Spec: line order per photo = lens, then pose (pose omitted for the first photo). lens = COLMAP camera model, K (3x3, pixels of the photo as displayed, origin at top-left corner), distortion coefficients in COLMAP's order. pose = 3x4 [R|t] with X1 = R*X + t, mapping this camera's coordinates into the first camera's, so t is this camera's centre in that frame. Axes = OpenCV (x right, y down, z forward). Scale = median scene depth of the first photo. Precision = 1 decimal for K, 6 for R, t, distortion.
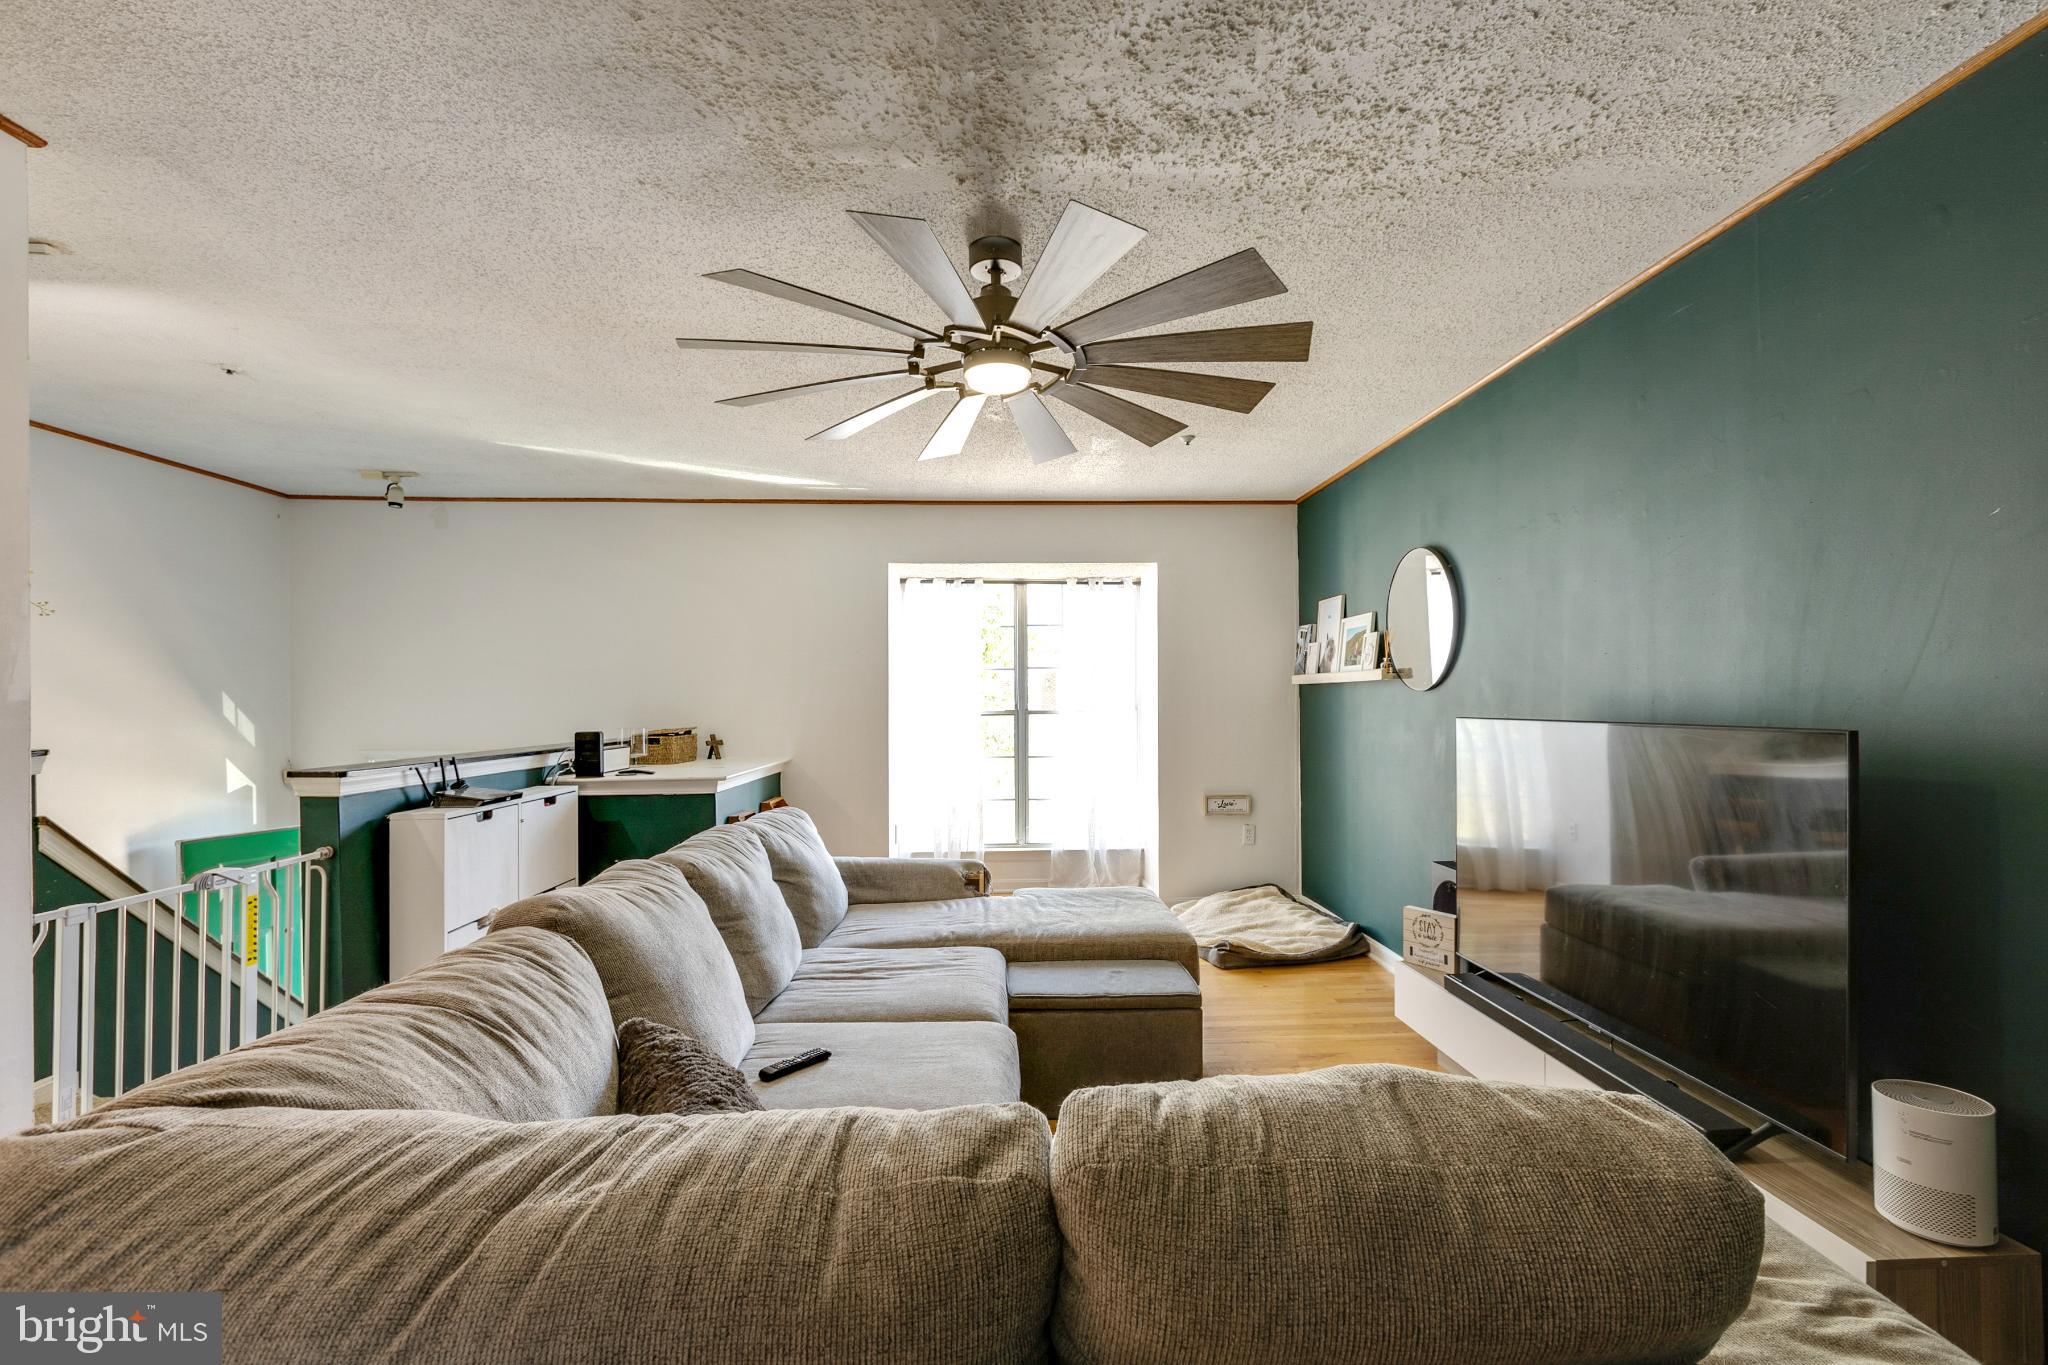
lens RADIAL K [[911.4, 0, 1022.4], [0, 911.4, 691.4], [0, 0, 1]] dist [-0.000170, 0.000716]
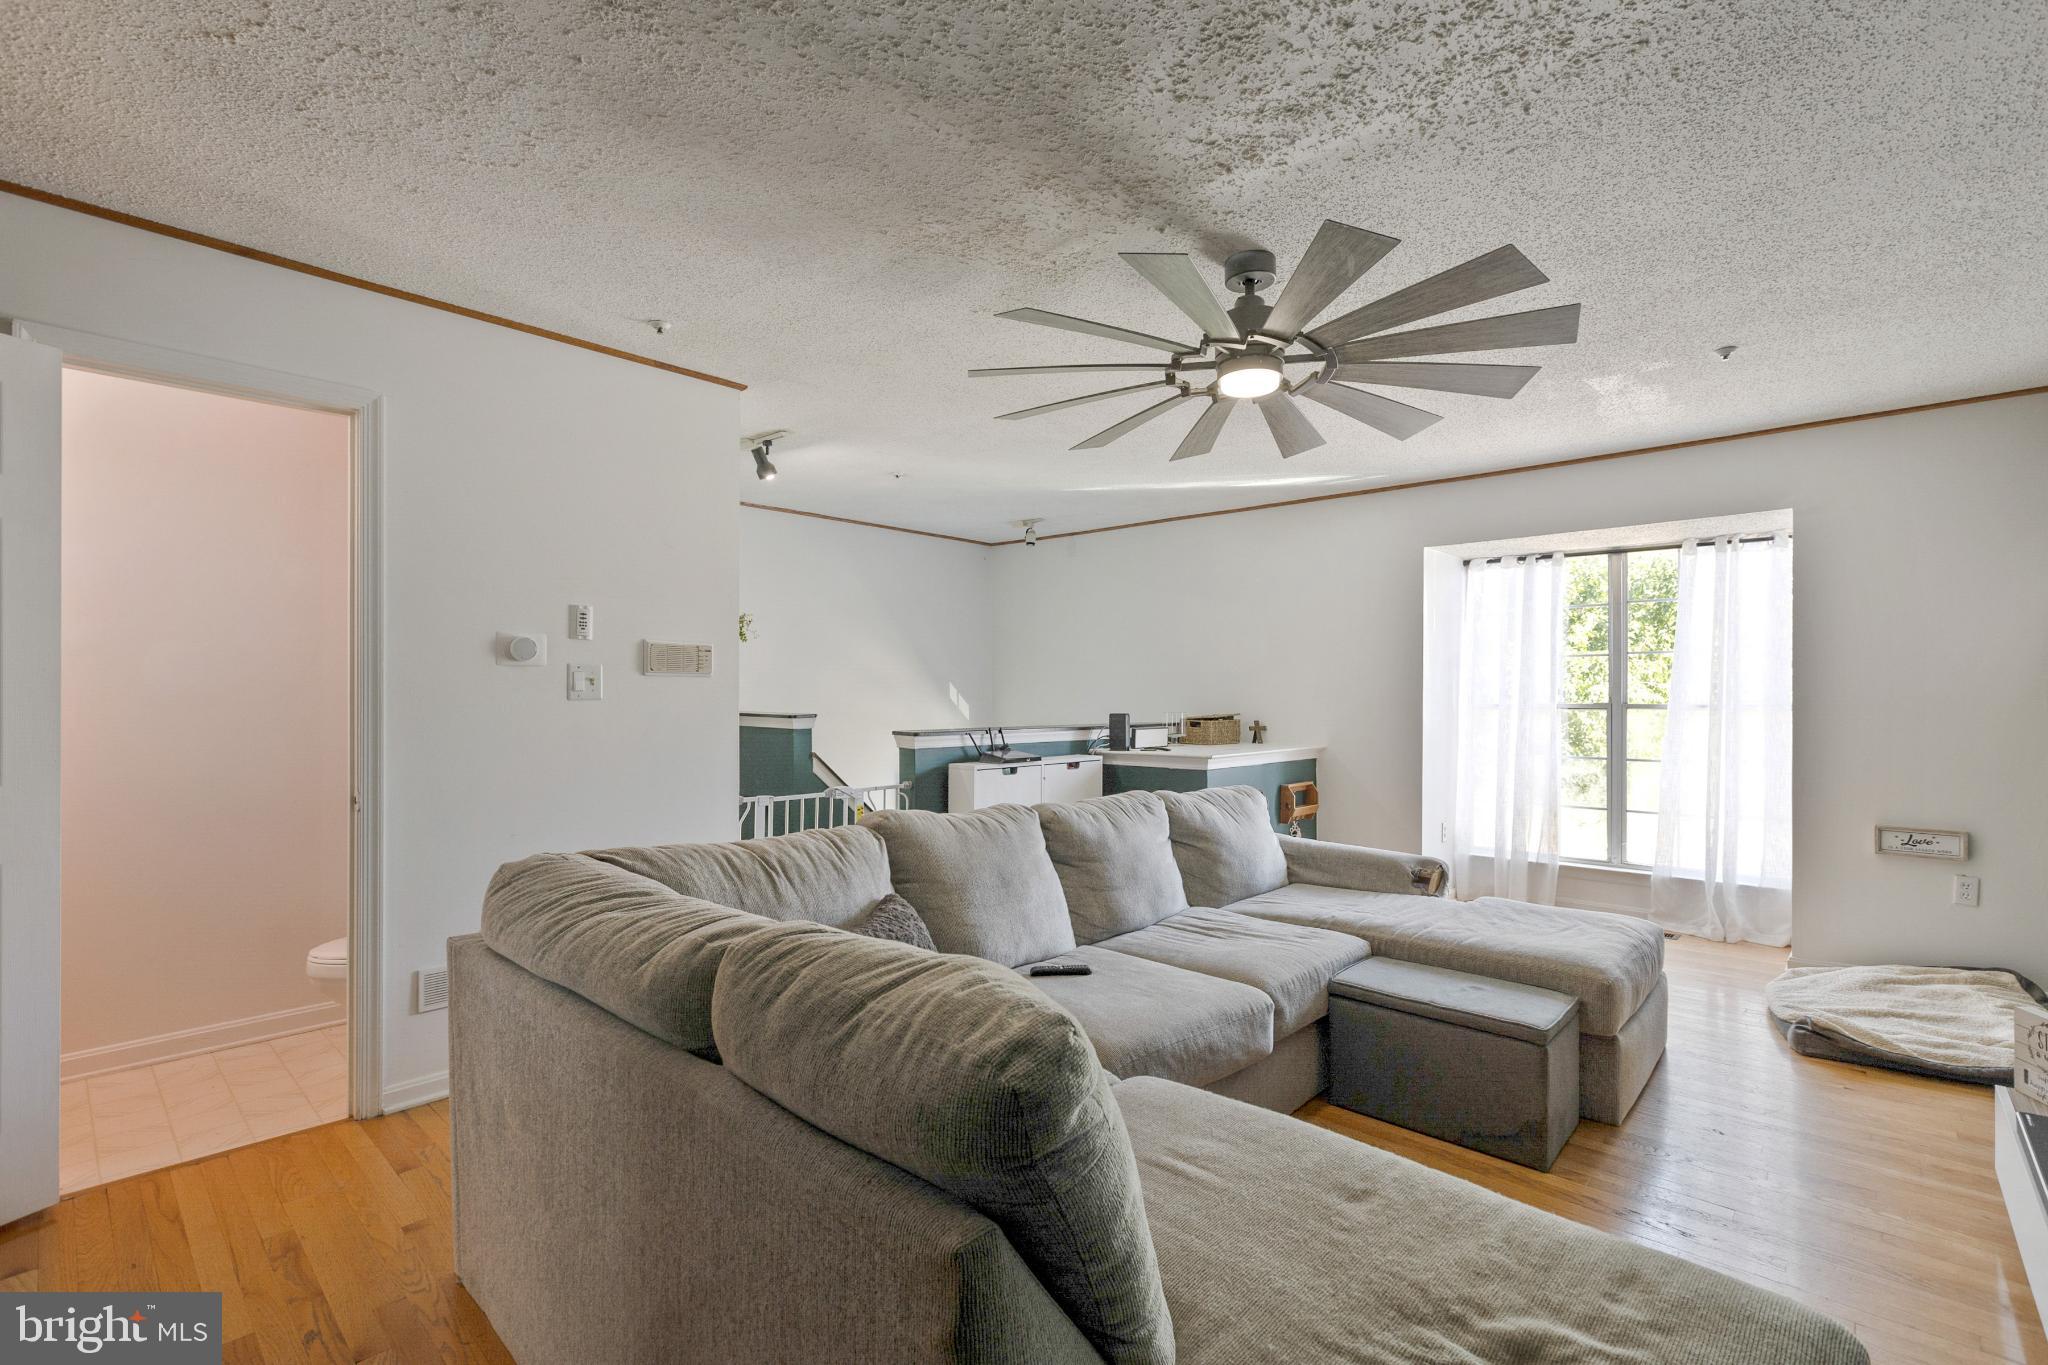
lens RADIAL K [[911.4, 0, 1022.4], [0, 911.4, 691.4], [0, 0, 1]] dist [-0.000170, 0.000716]
pose [[0.709829, 0.005826, -0.704350, 0.379341], [-0.000552, 0.999970, 0.007716, 0.006036], [0.704374, -0.005088, 0.709811, 0.038181]]
